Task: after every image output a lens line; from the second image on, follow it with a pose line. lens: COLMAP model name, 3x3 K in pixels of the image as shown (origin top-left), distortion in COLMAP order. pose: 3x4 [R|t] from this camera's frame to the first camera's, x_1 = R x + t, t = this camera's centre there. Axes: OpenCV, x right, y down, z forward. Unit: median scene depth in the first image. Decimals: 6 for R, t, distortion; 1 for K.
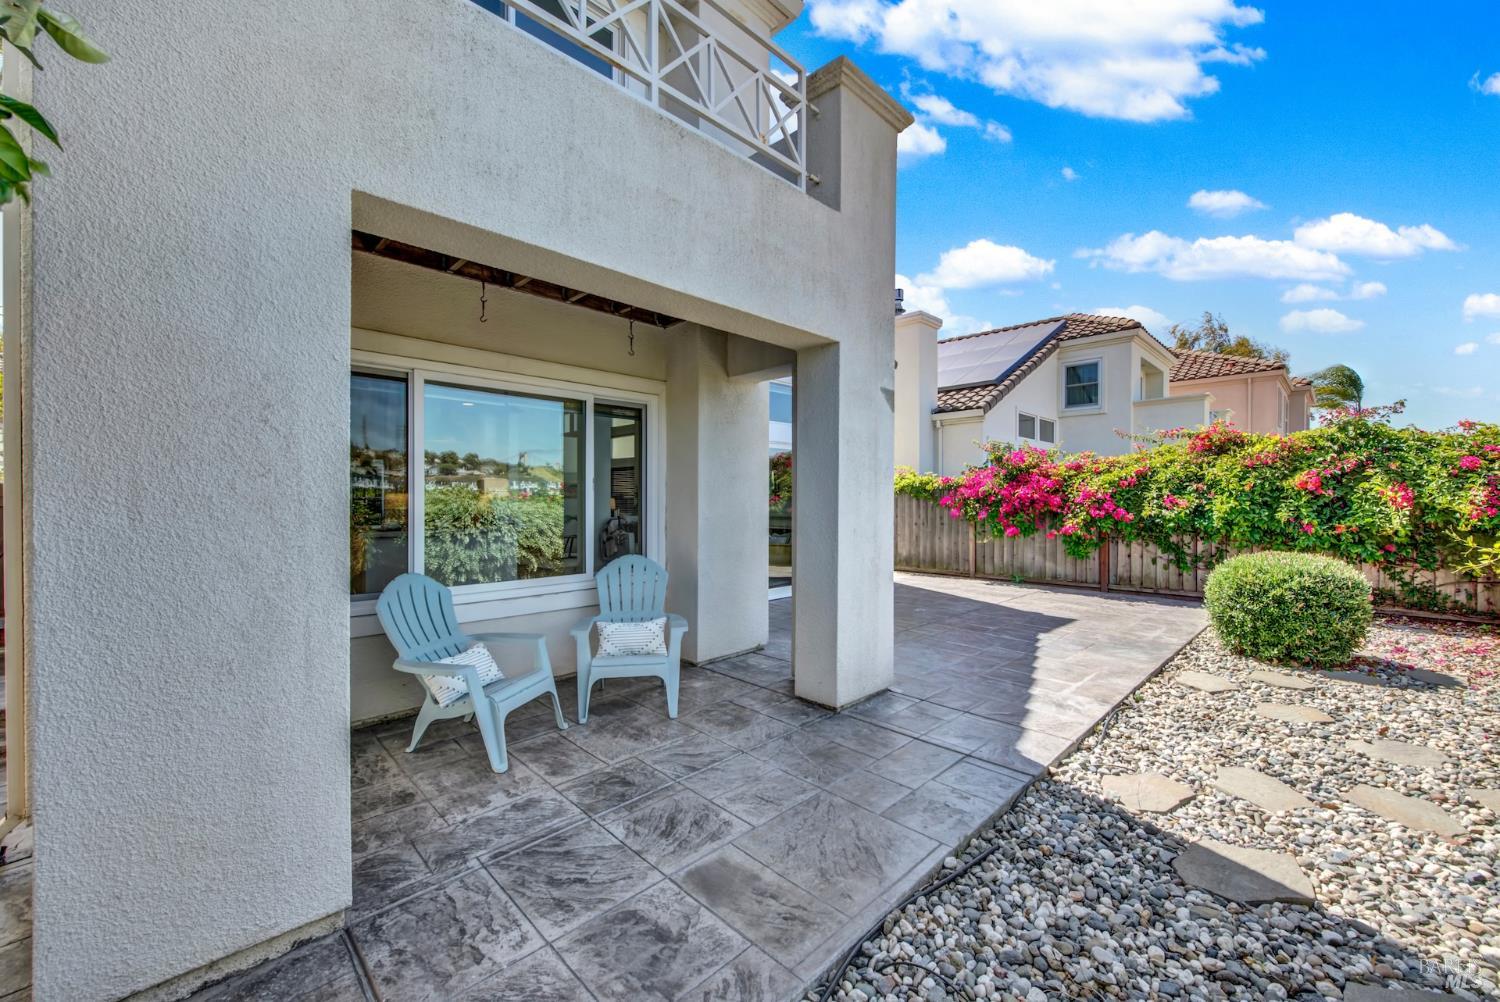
lens RADIAL K [[598.1, 0, 755.4], [0, 598.1, 504.4], [0, 0, 1]] dist [-0.001287, -0.000765]
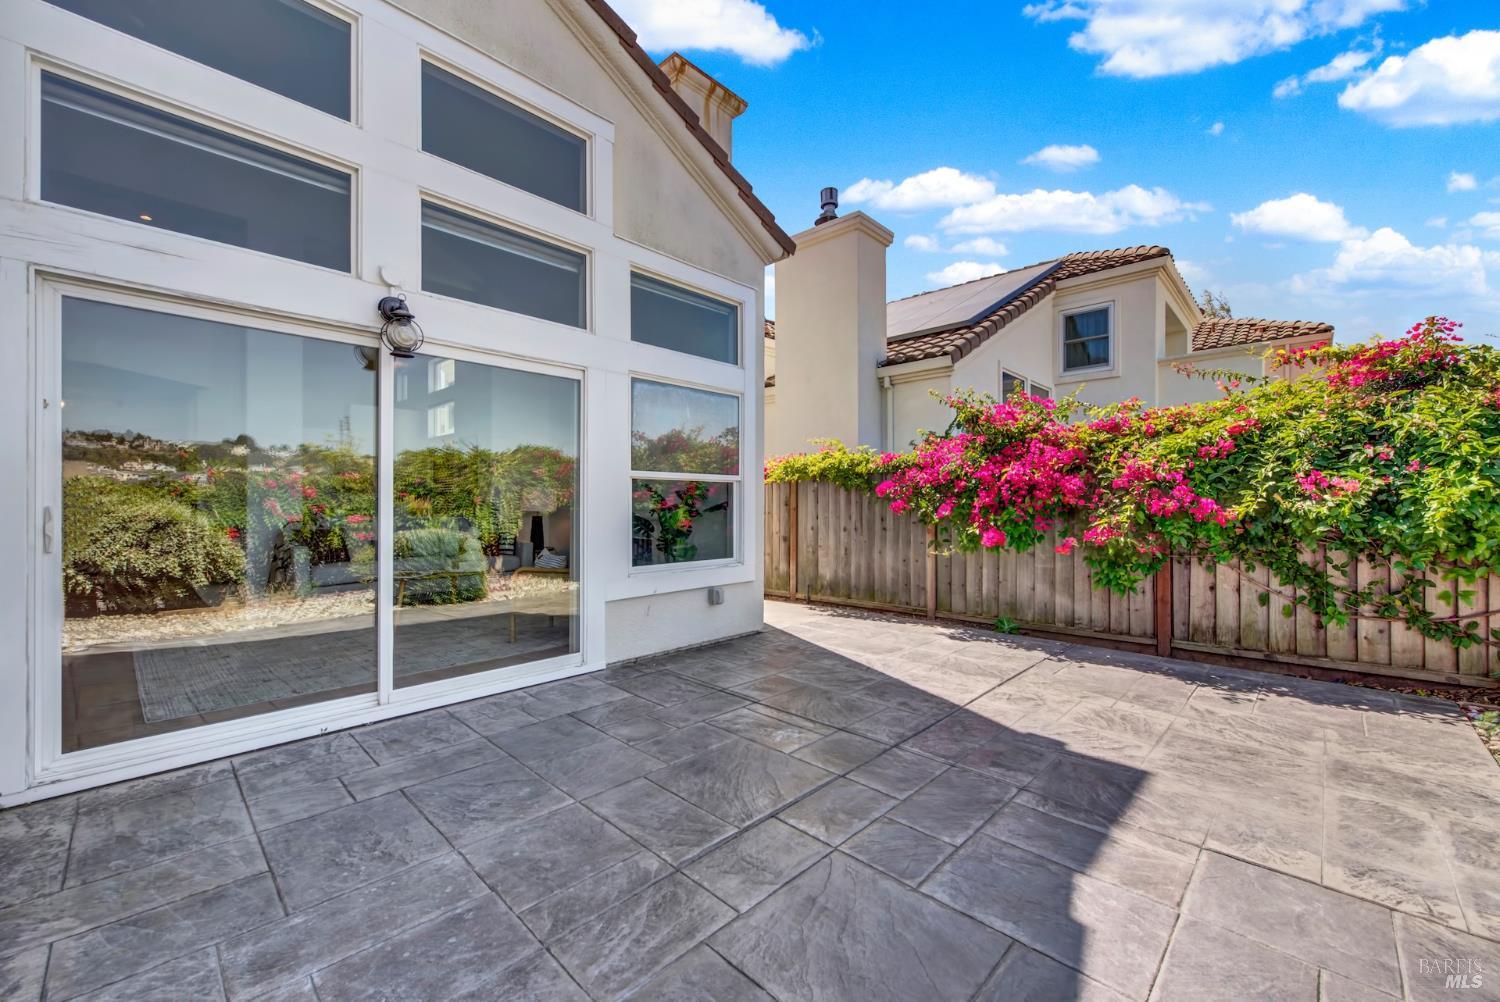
lens RADIAL K [[598.1, 0, 754.5], [0, 598.1, 504.9], [0, 0, 1]] dist [-0.001287, -0.000765]
pose [[0.999541, -0.000244, 0.030281, 0.234043], [0.000461, 0.999974, -0.007166, 0.017750], [-0.030278, 0.007176, 0.999516, 0.563667]]
